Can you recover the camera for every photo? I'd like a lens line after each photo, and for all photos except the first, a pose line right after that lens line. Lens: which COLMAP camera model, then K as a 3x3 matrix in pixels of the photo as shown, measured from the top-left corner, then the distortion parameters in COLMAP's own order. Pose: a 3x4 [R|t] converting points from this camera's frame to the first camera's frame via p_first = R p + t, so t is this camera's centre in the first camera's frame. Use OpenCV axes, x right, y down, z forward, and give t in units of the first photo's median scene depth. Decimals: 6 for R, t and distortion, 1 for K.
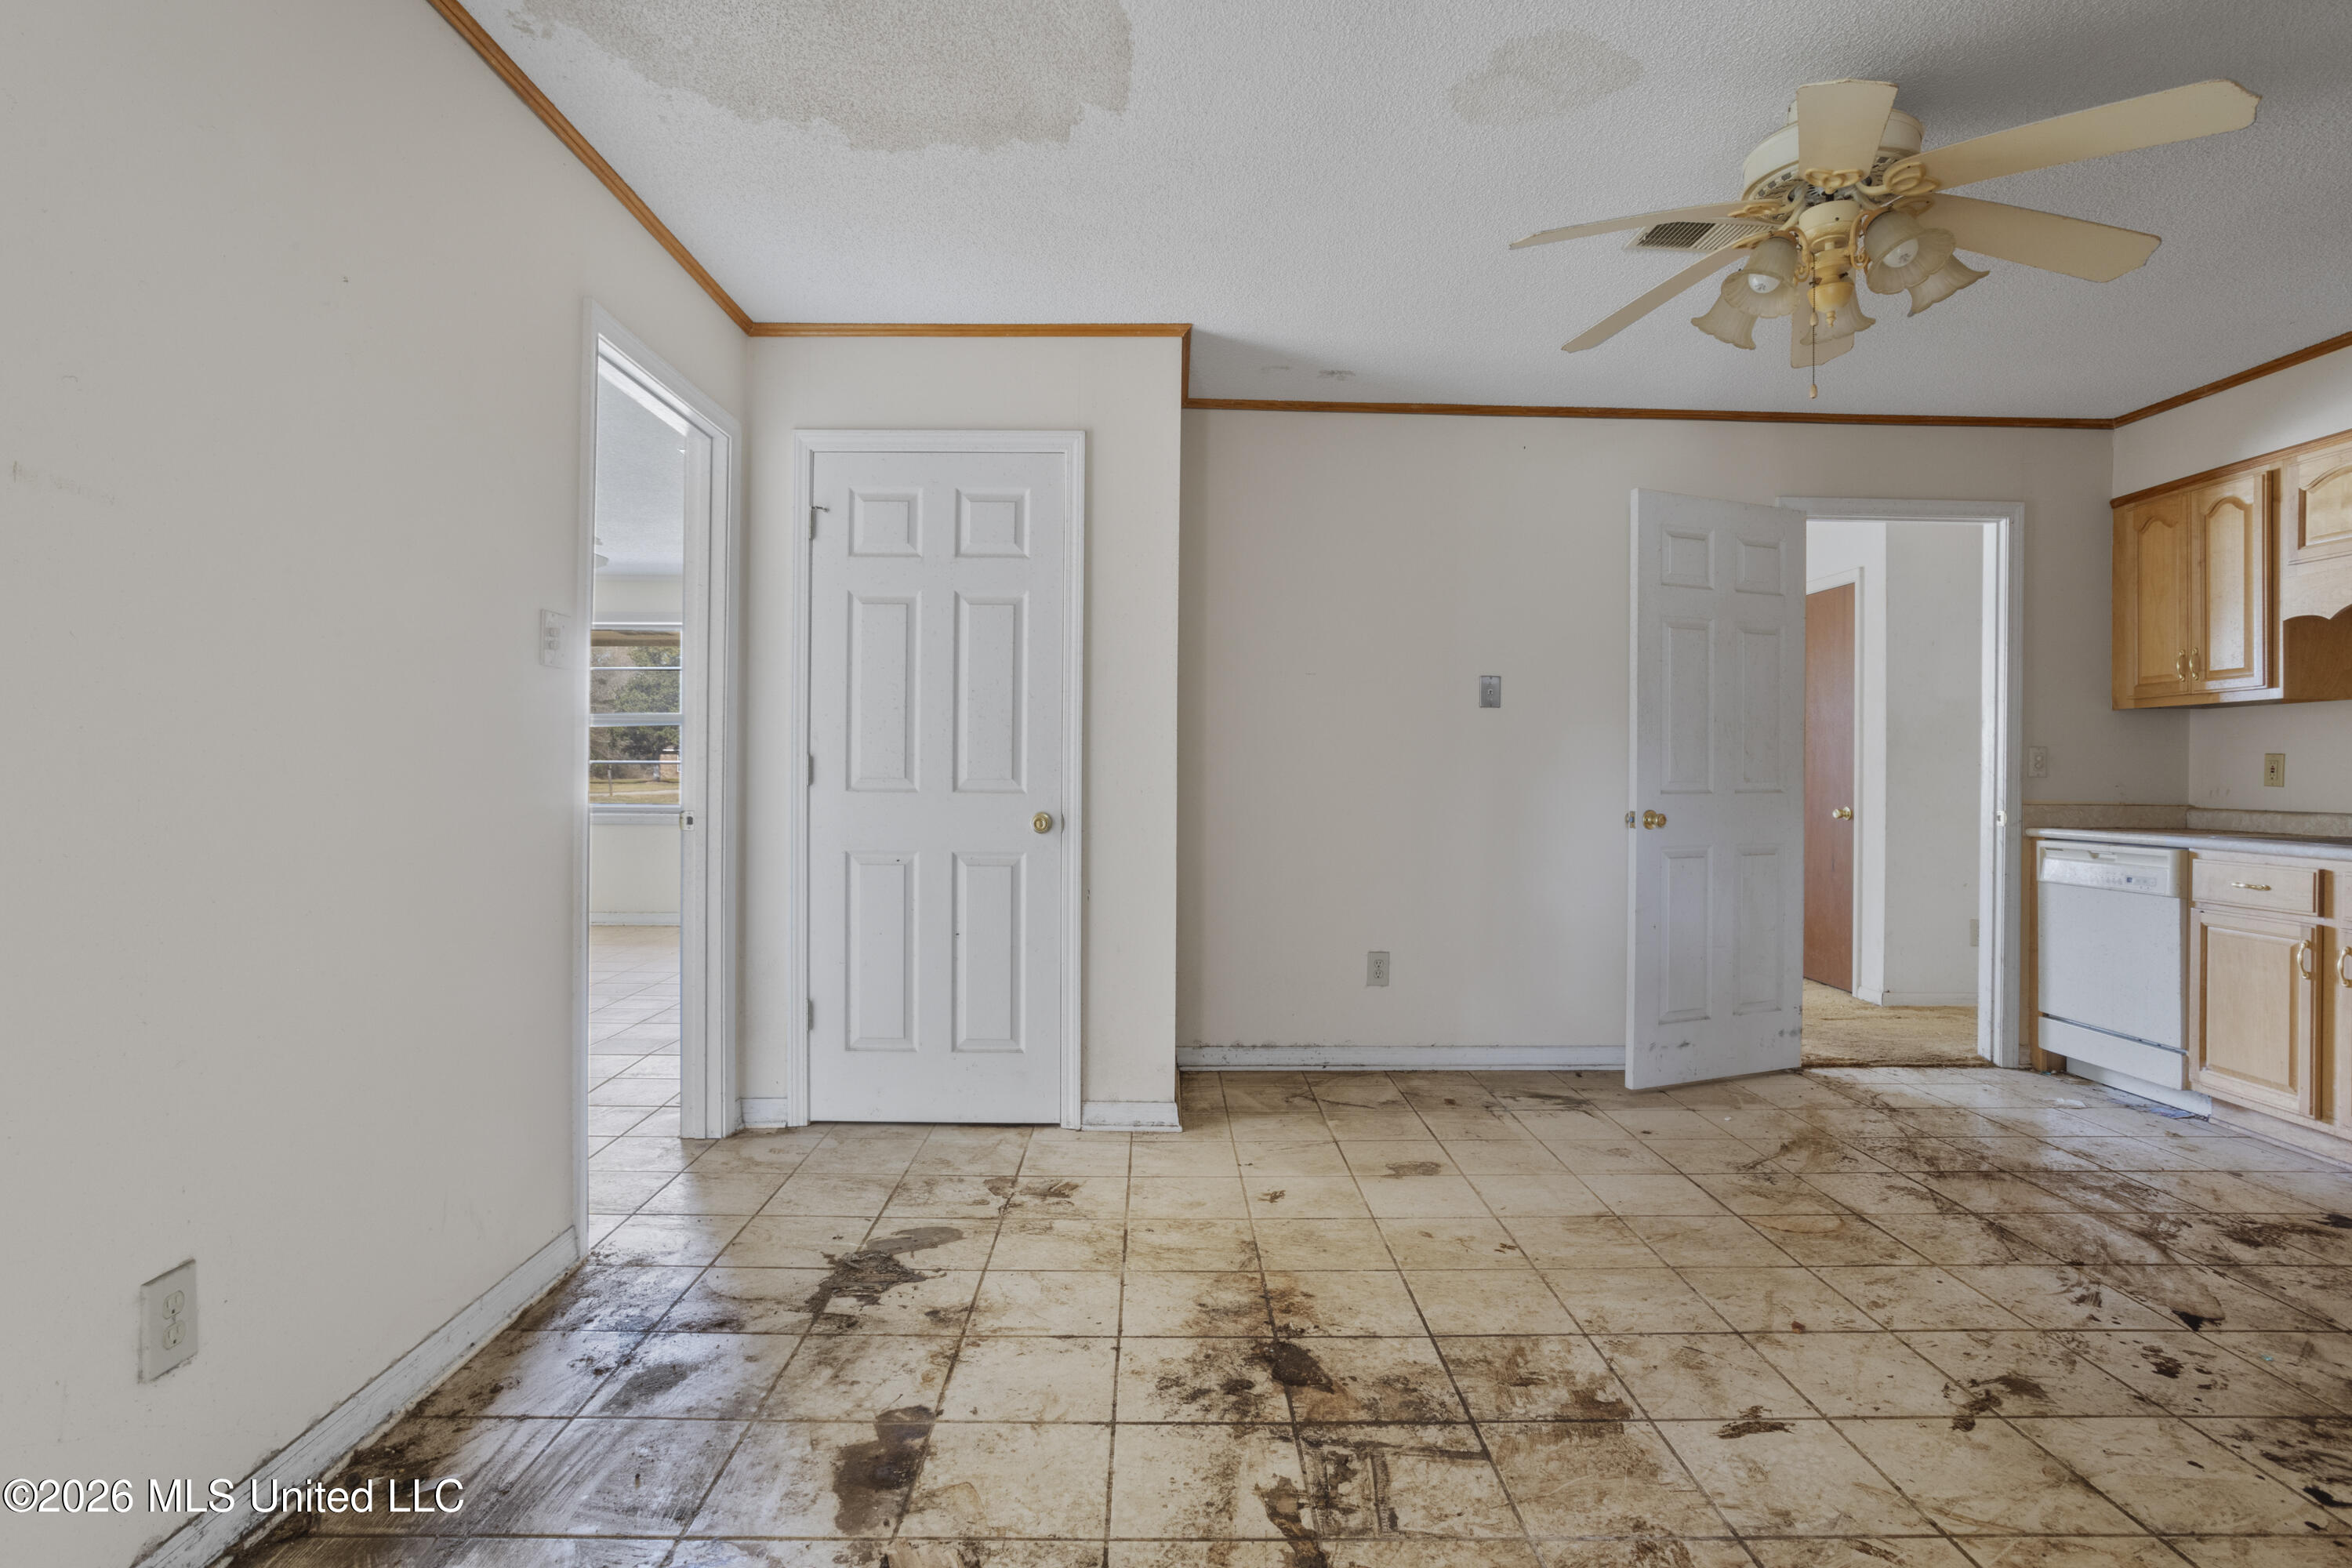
lens RADIAL K [[1178.5, 0, 1176.8], [0, 1178.5, 765.3], [0, 0, 1]] dist [-0.034156, 0.019863]
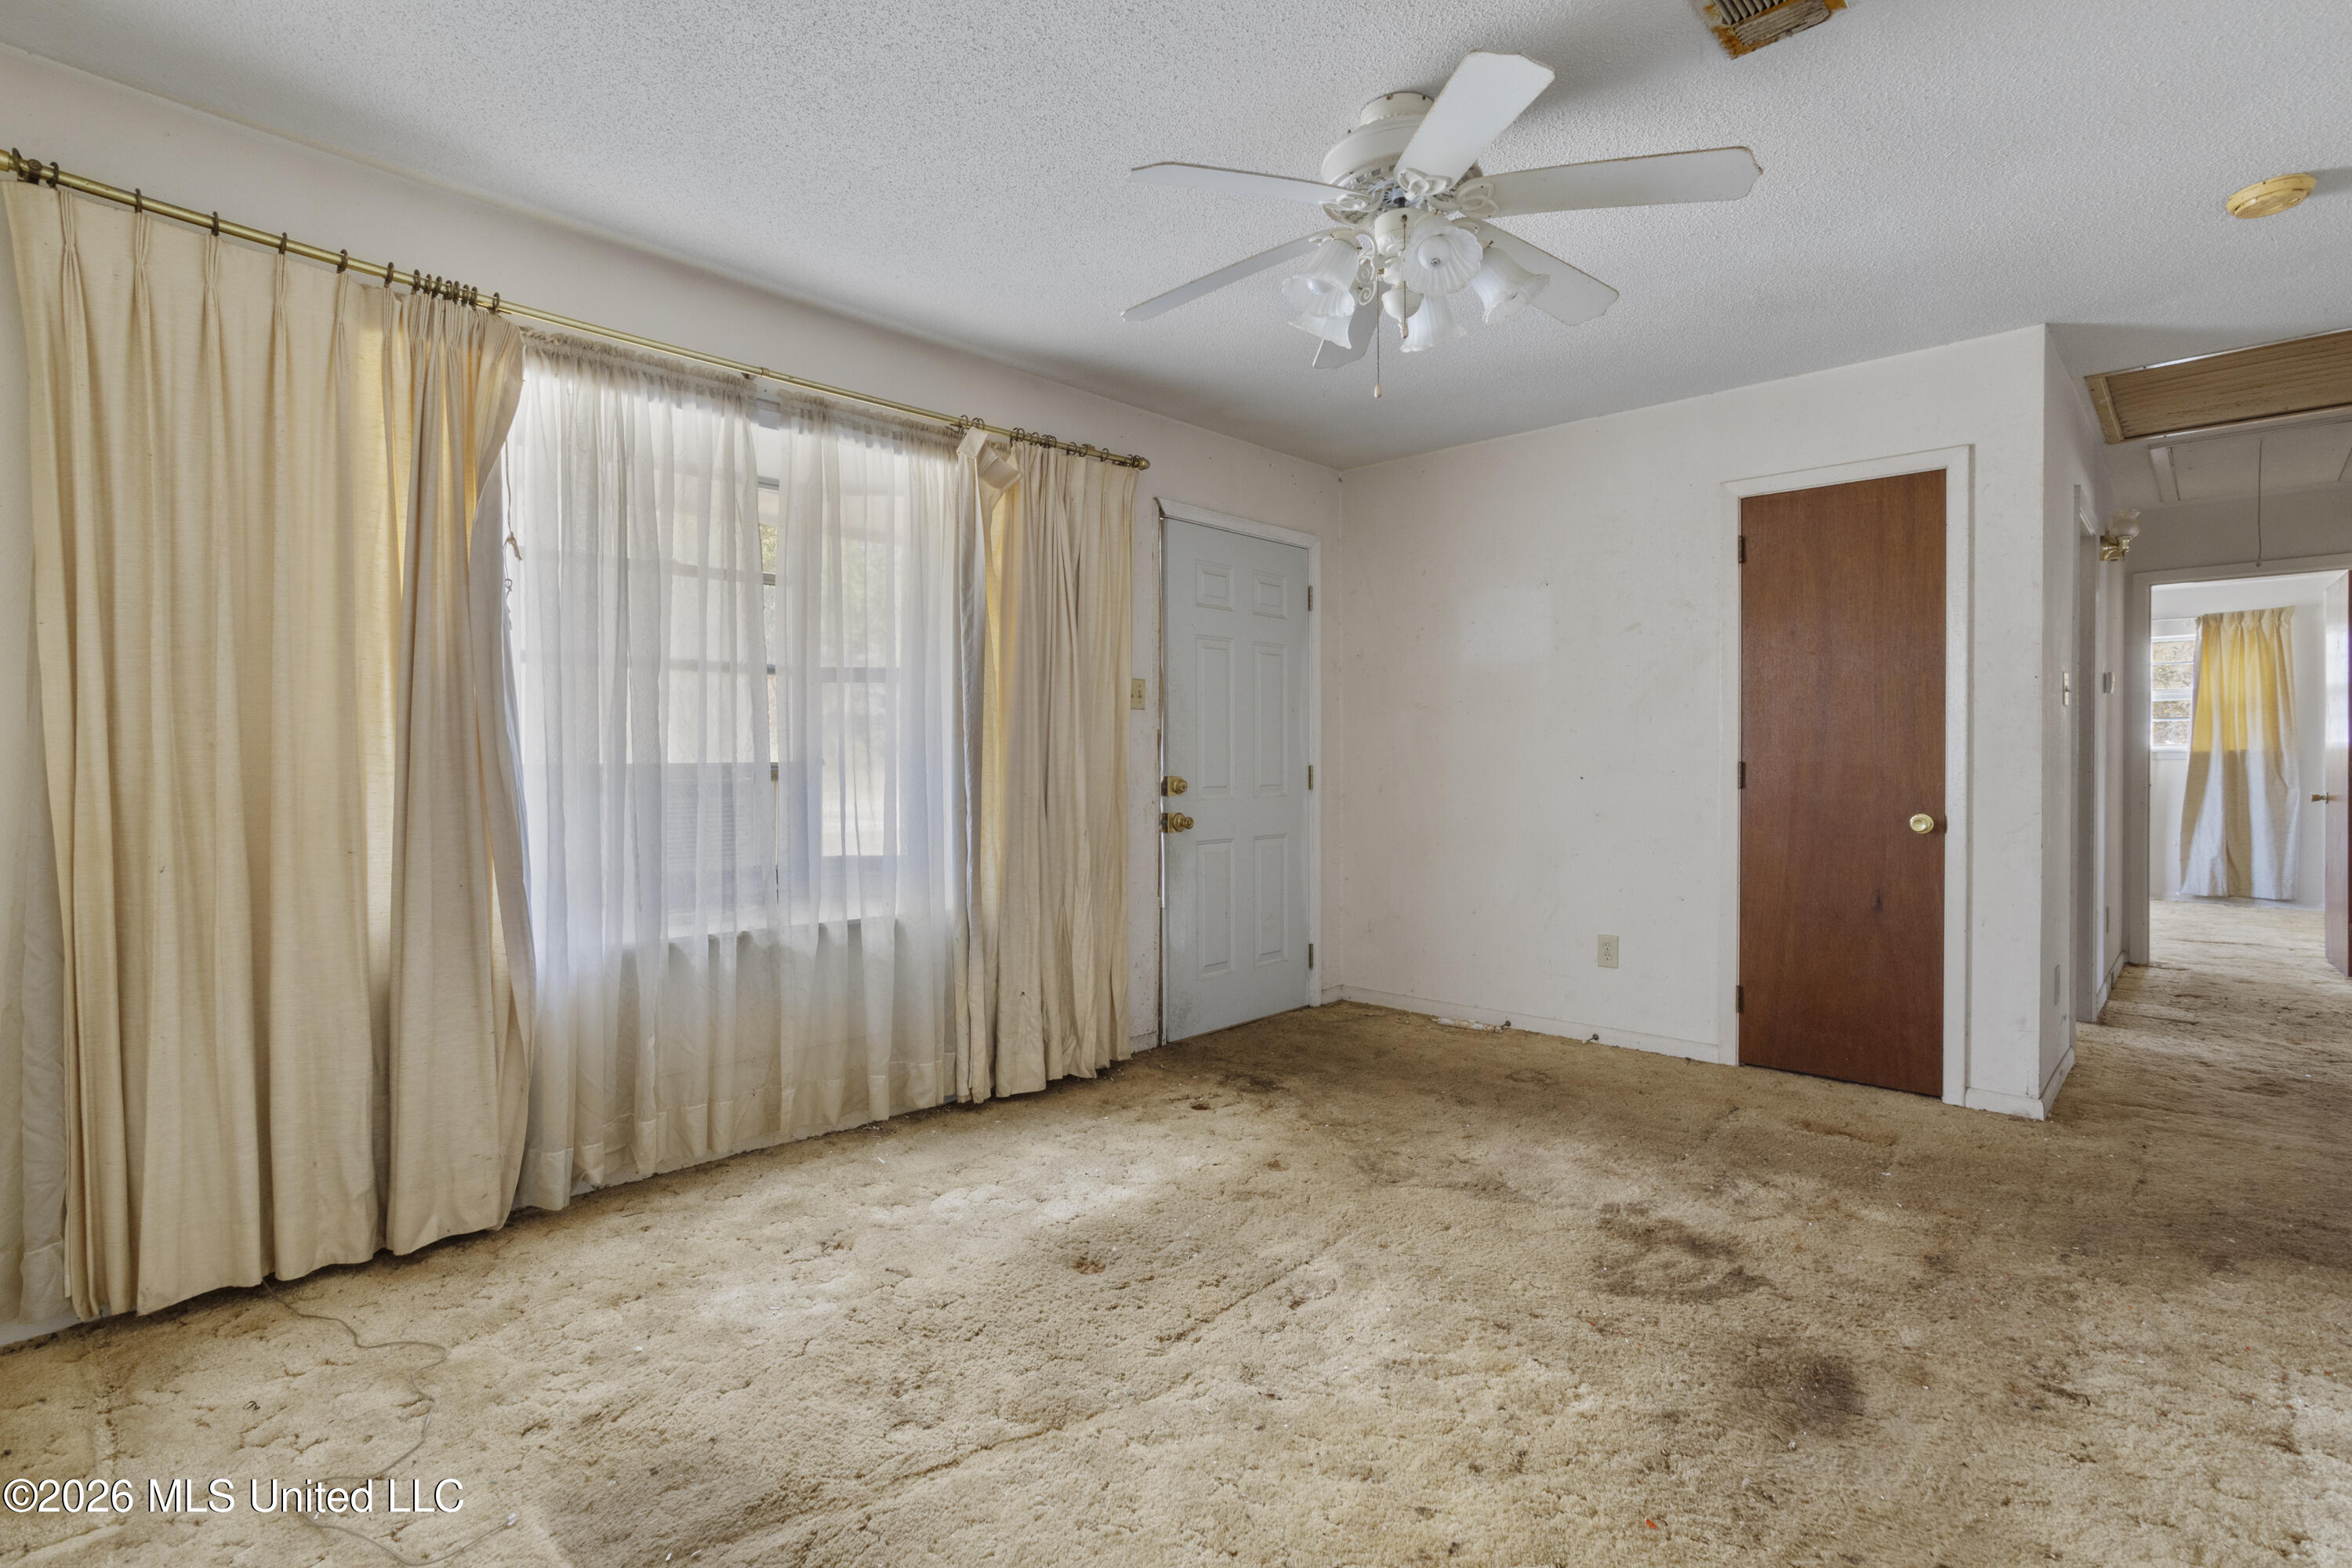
lens RADIAL K [[1127.6, 0, 1171.7], [0, 1127.6, 773.4], [0, 0, 1]] dist [-0.051737, 0.030738]
pose [[0.701468, -0.013054, 0.712581, -0.336612], [0.001417, 0.999856, 0.016921, 0.004387], [-0.712699, -0.010860, 0.701386, 1.810734]]
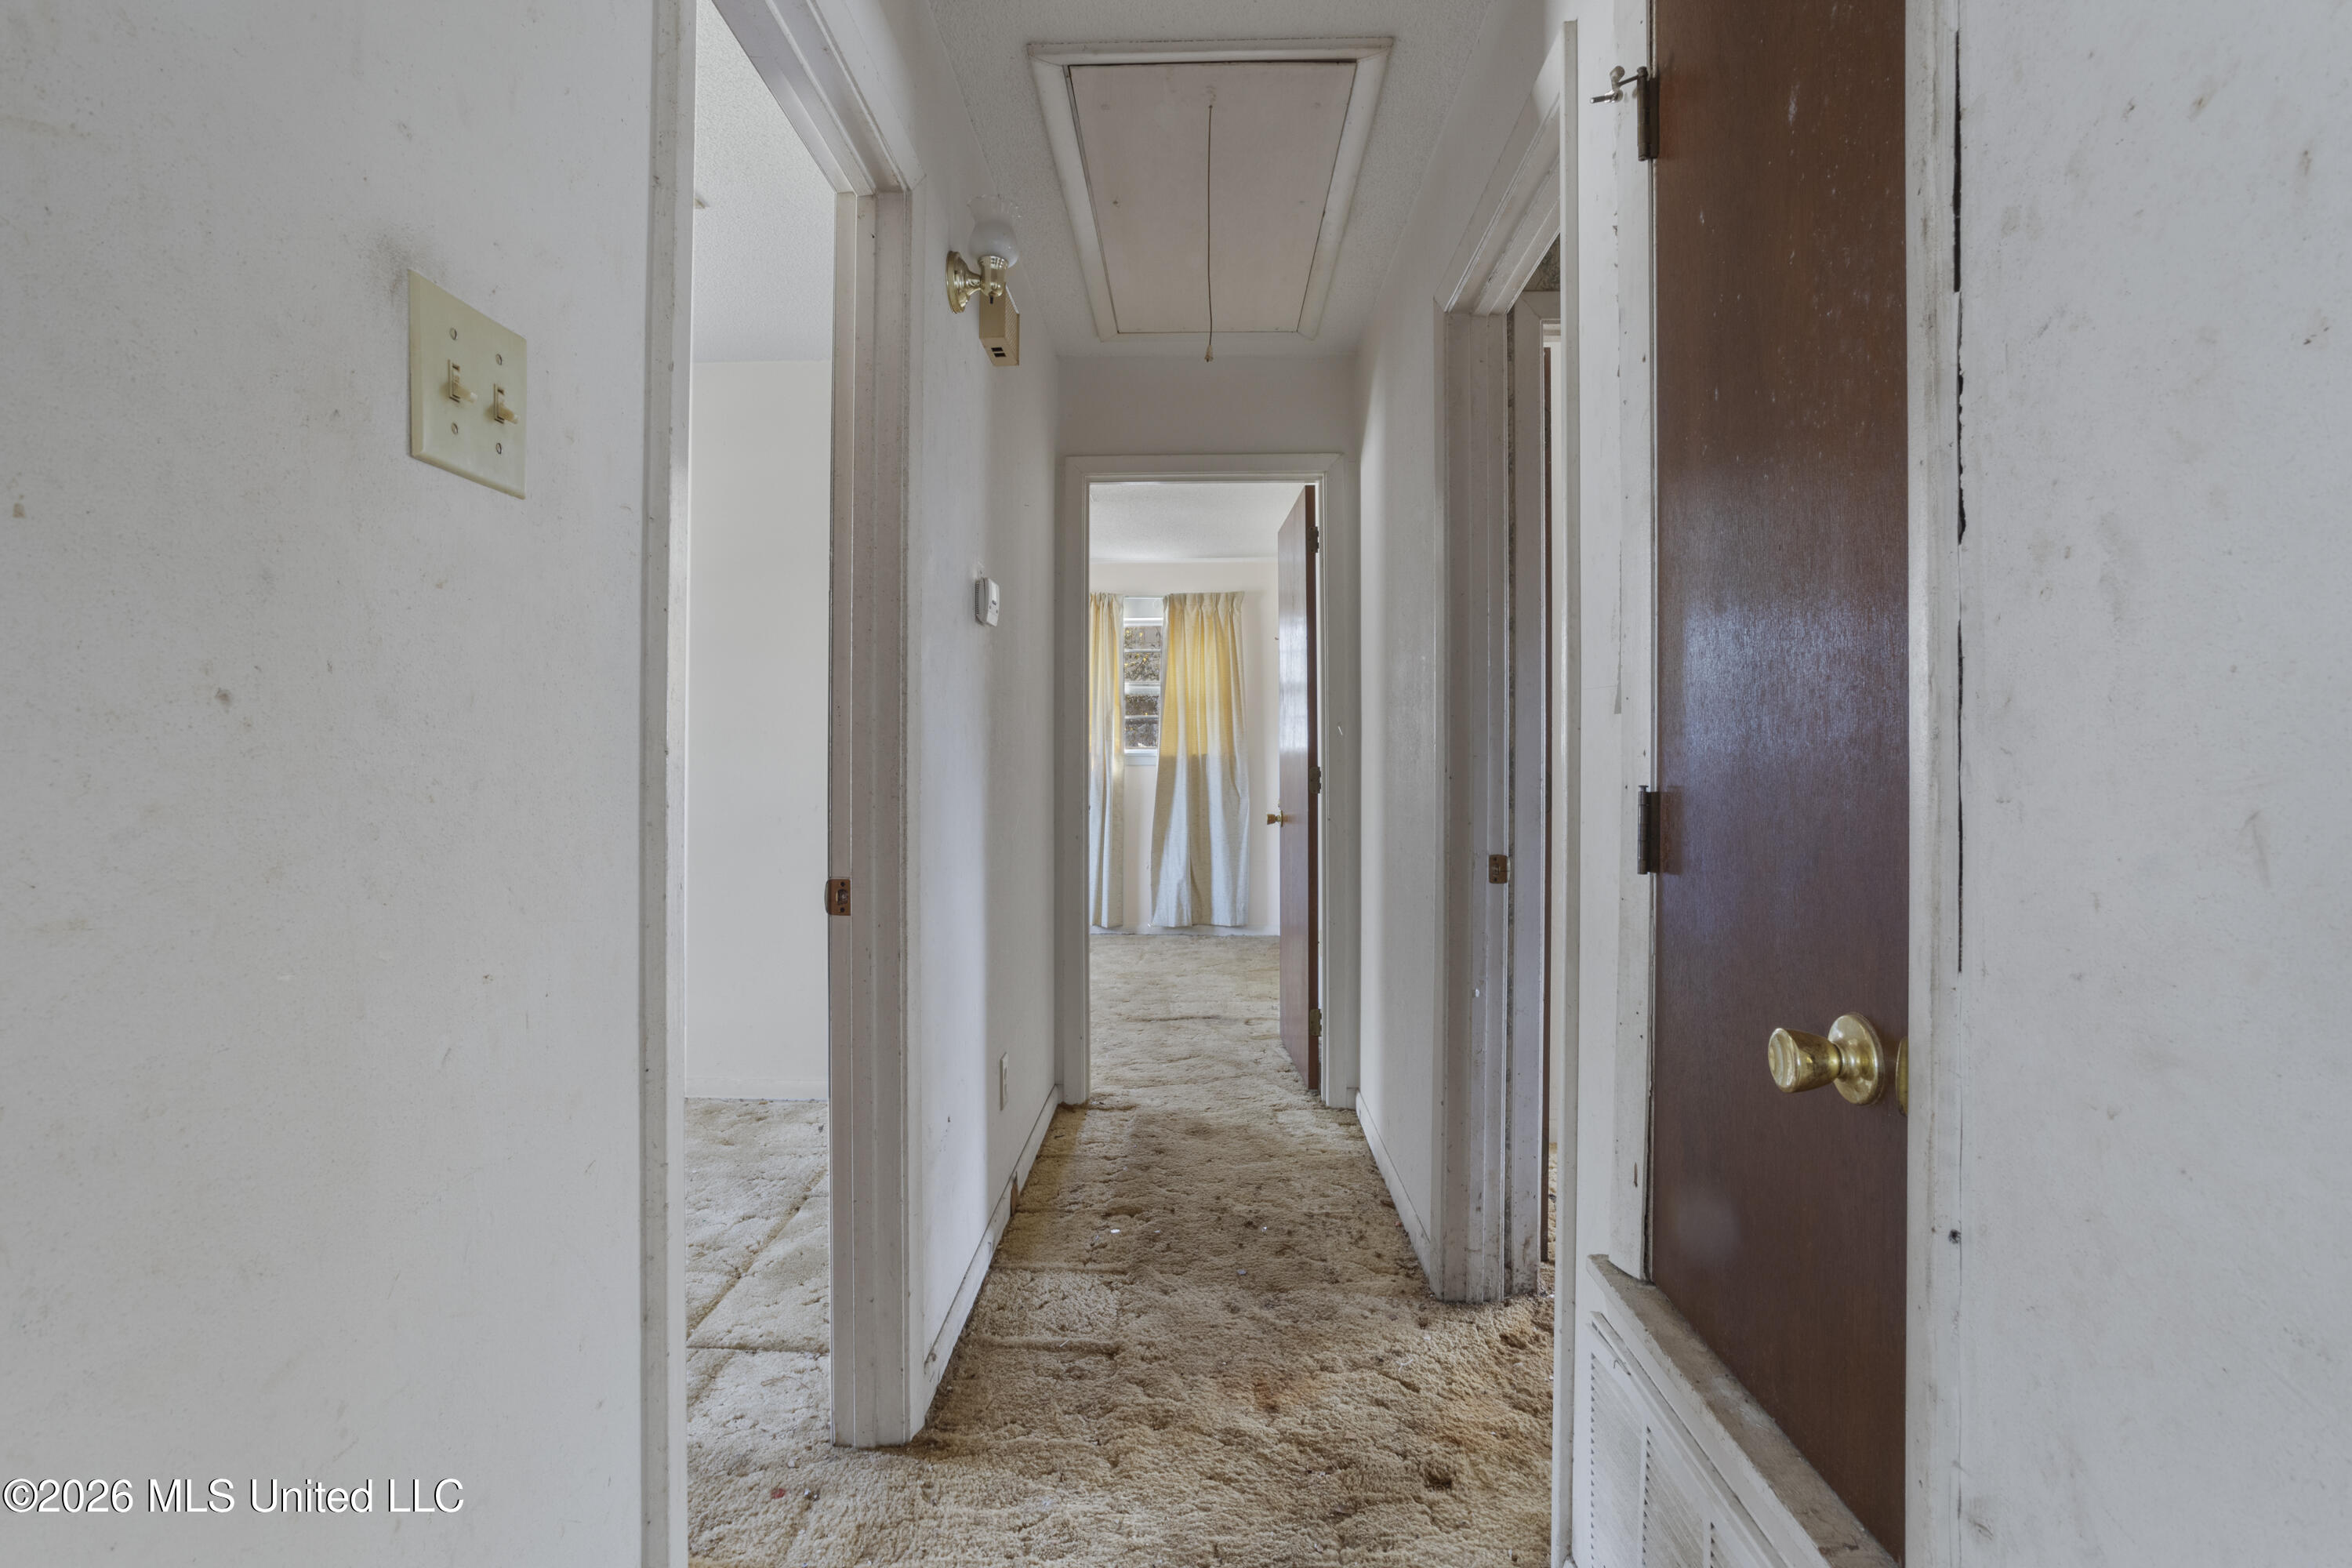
lens RADIAL K [[1127.6, 0, 1171.7], [0, 1127.6, 773.4], [0, 0, 1]] dist [-0.051737, 0.030738]
pose [[0.040987, -0.011282, 0.999096, 1.177093], [-0.005262, 0.999920, 0.011508, 0.010061], [-0.999146, -0.005729, 0.040925, 1.806706]]
